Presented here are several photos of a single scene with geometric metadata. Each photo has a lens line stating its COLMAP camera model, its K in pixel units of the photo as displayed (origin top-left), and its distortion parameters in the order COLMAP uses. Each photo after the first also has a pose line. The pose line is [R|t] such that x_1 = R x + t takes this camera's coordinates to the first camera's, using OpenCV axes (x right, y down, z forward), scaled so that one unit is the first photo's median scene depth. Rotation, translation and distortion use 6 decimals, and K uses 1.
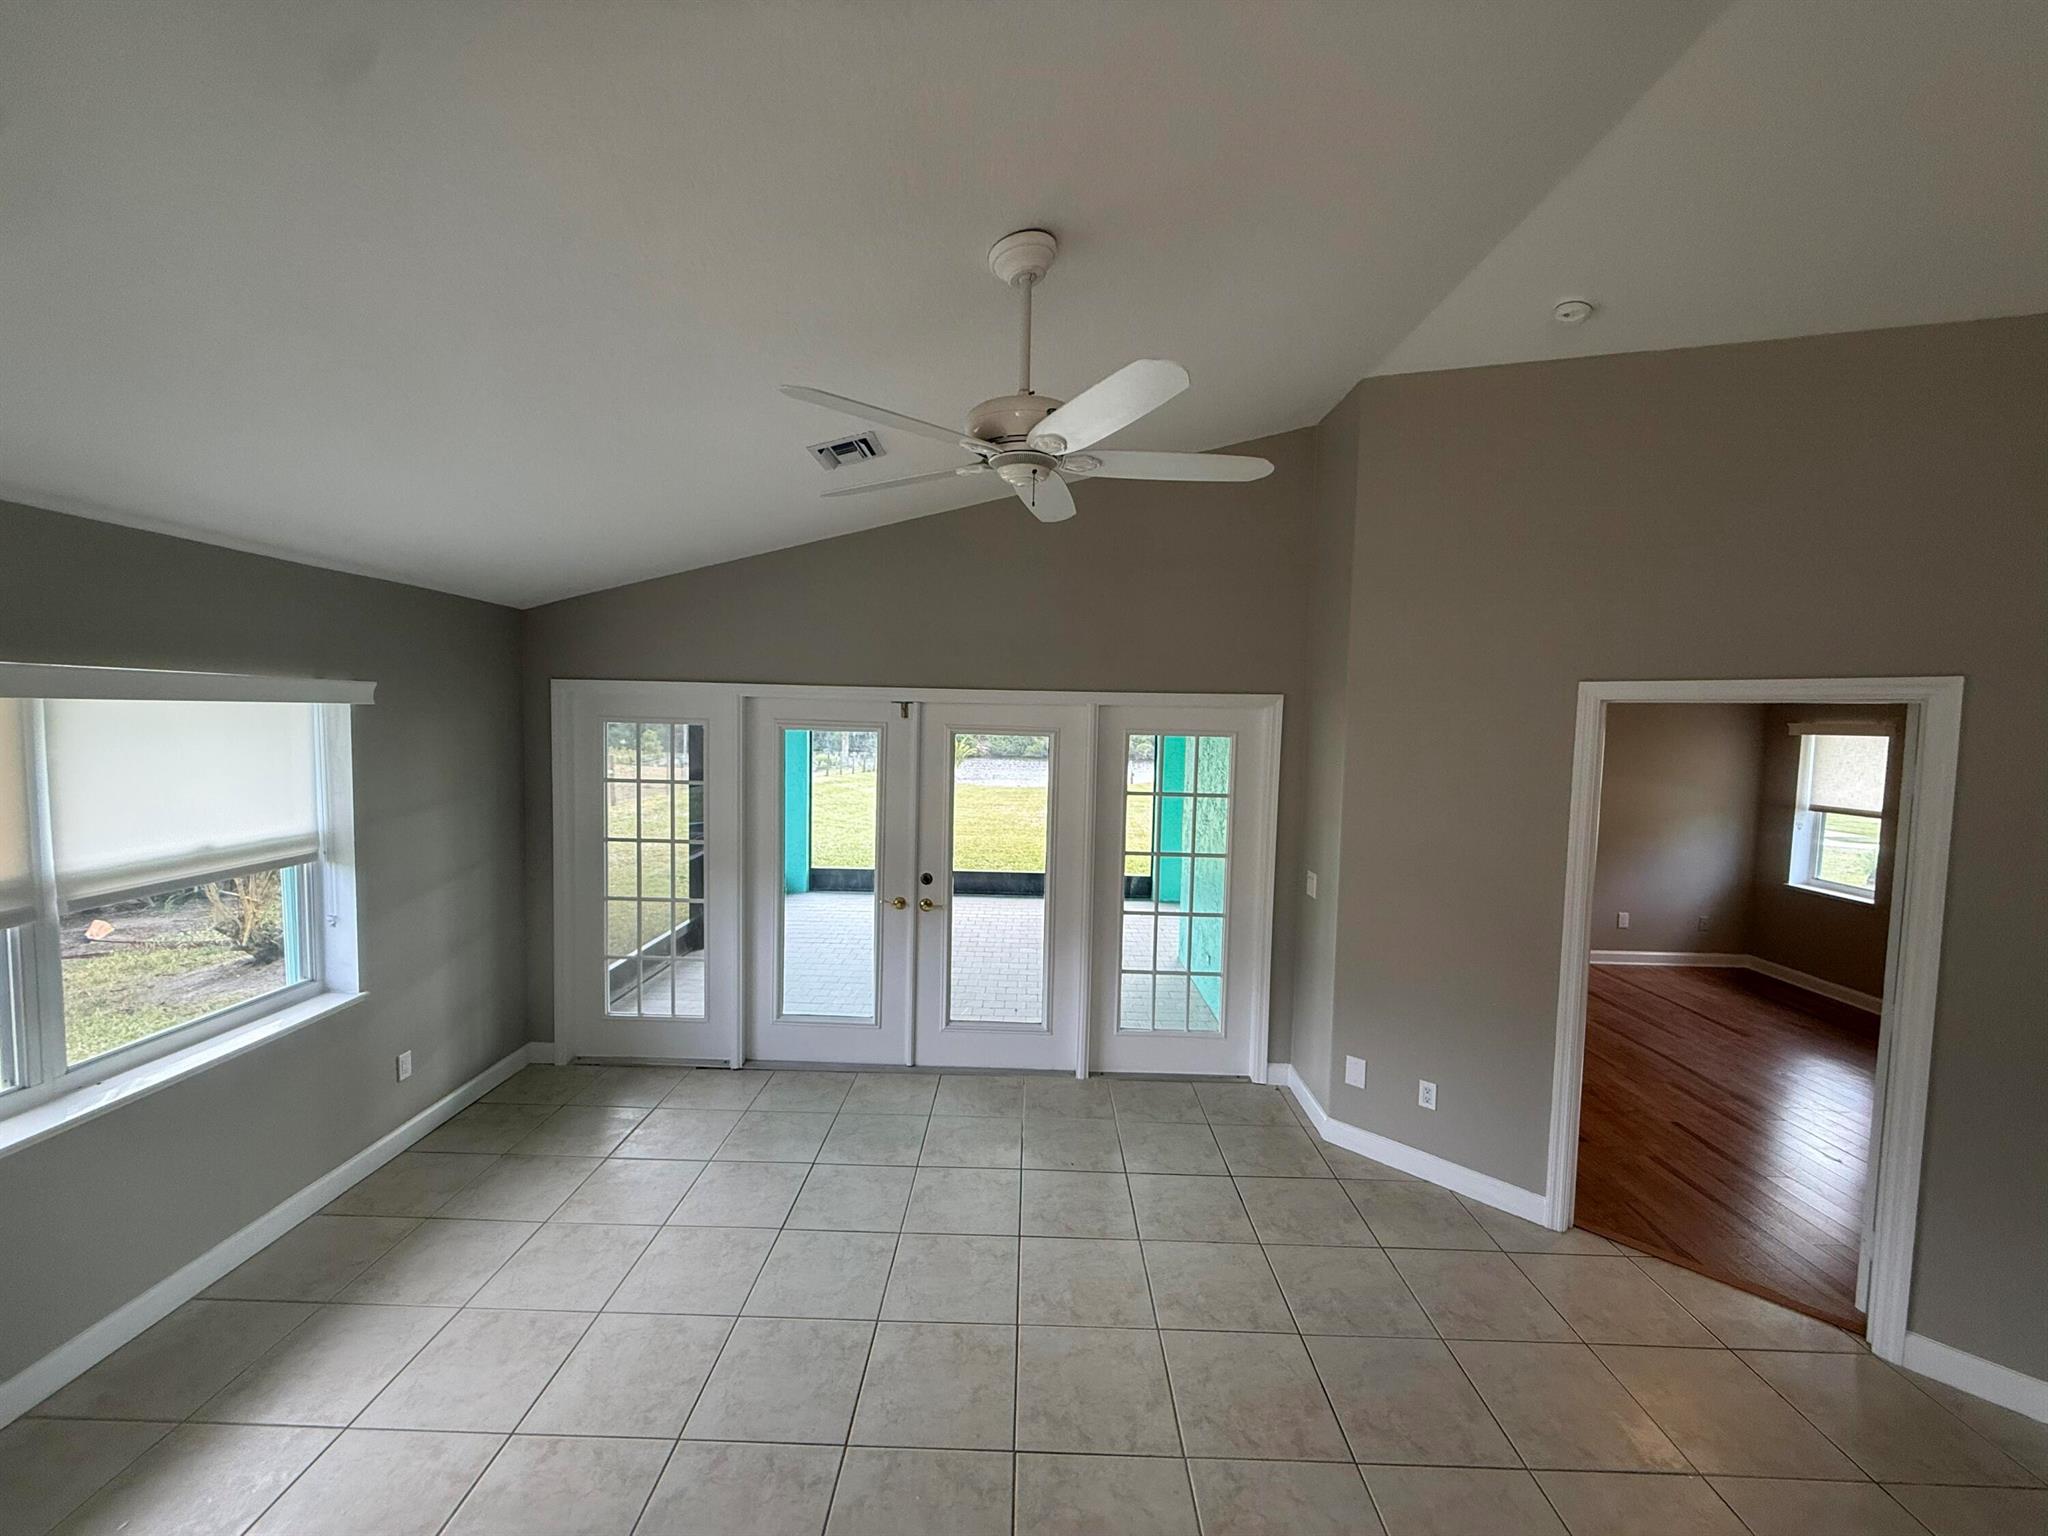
lens RADIAL K [[814.8, 0, 1020.0], [0, 814.8, 767.6], [0, 0, 1]] dist [-0.002521, -0.000057]
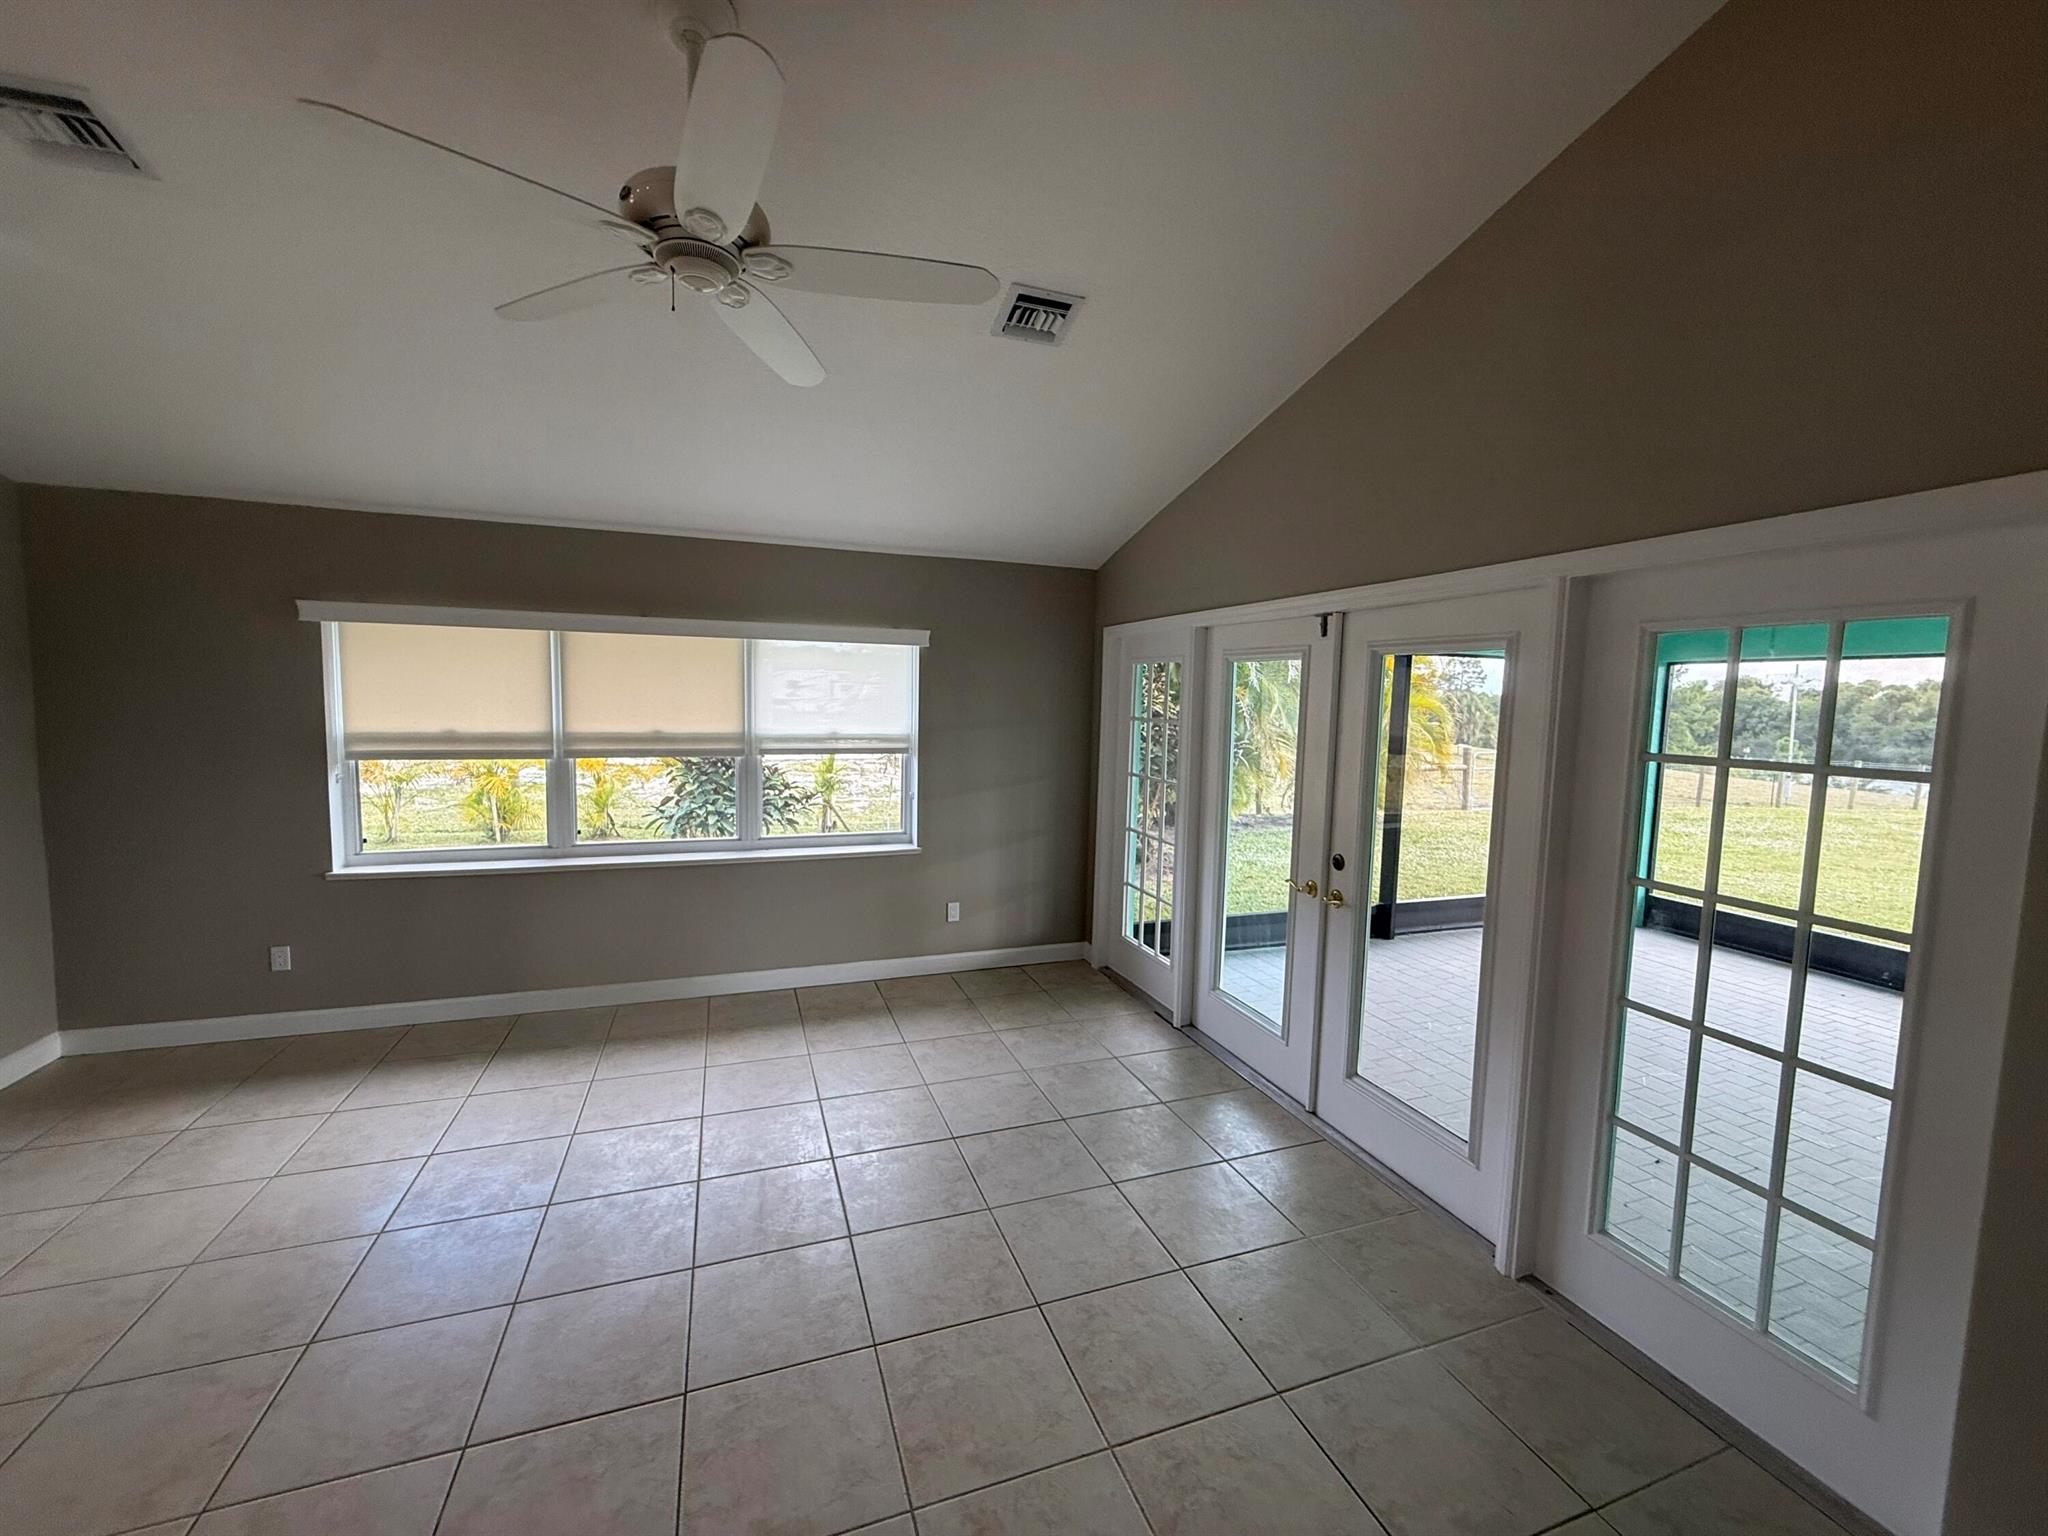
lens RADIAL K [[814.8, 0, 1020.0], [0, 814.8, 767.6], [0, 0, 1]] dist [-0.002521, -0.000057]
pose [[0.354843, 0.067840, -0.932461, 0.464012], [-0.071603, 0.996407, 0.045244, 0.044161], [0.932180, 0.050713, 0.358426, 0.501969]]
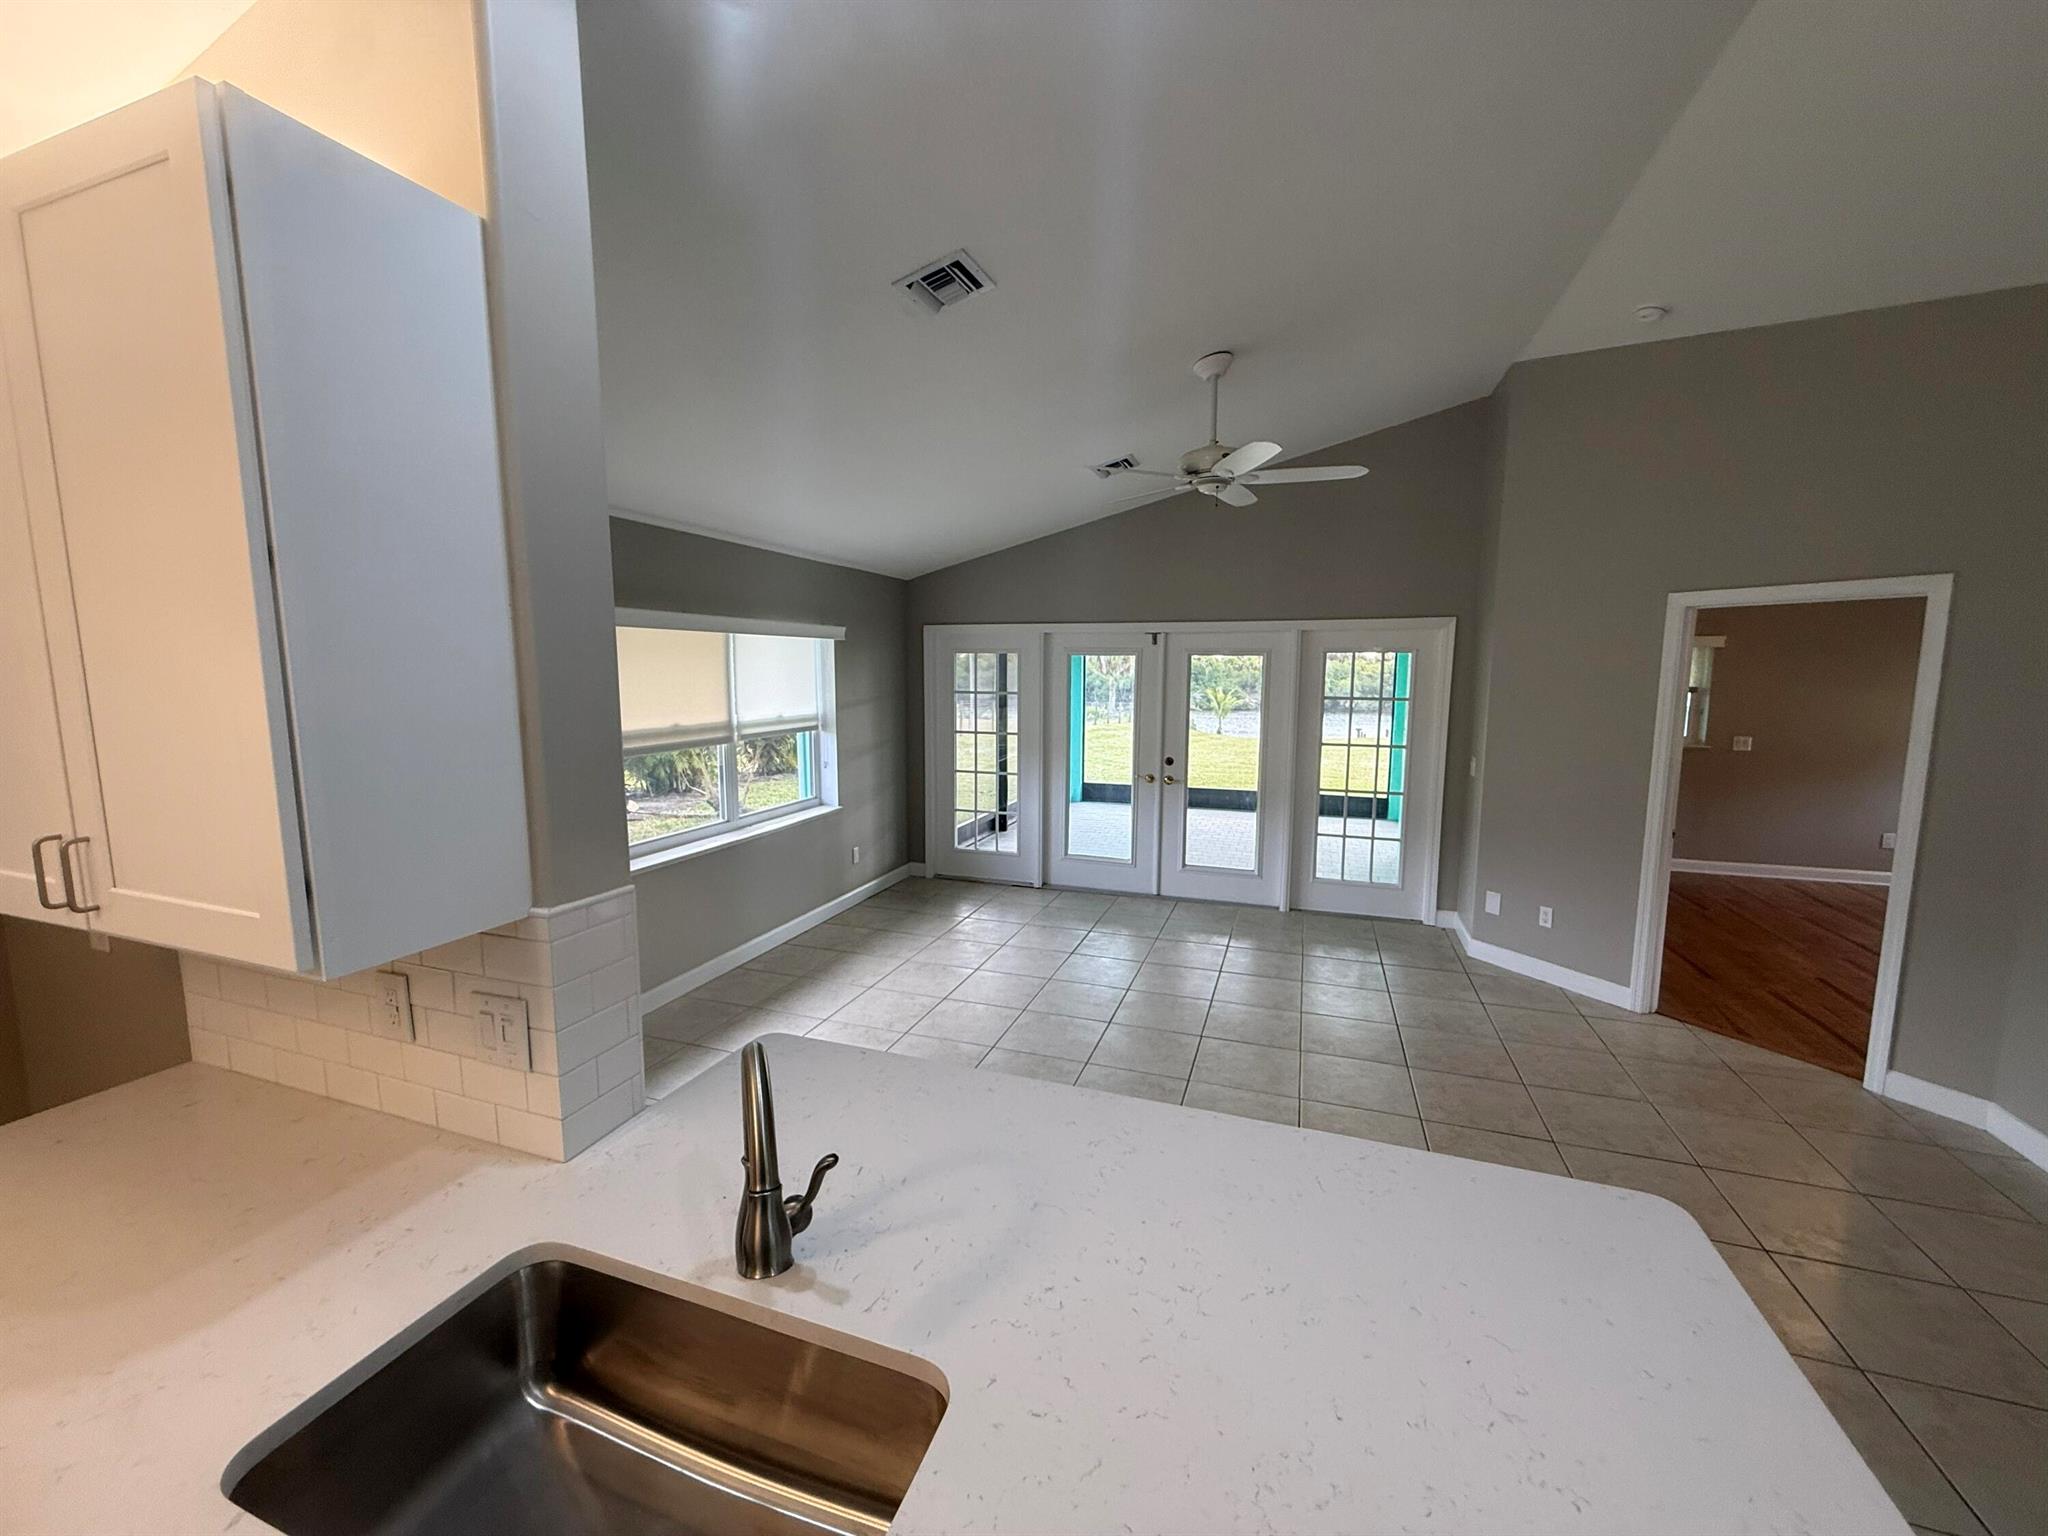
lens RADIAL K [[814.8, 0, 1020.0], [0, 814.8, 767.6], [0, 0, 1]] dist [-0.002521, -0.000057]
pose [[0.948129, 0.019879, -0.317263, 0.088724], [-0.002394, 0.998461, 0.055409, 0.074390], [0.317876, -0.051775, 0.946718, -0.414434]]
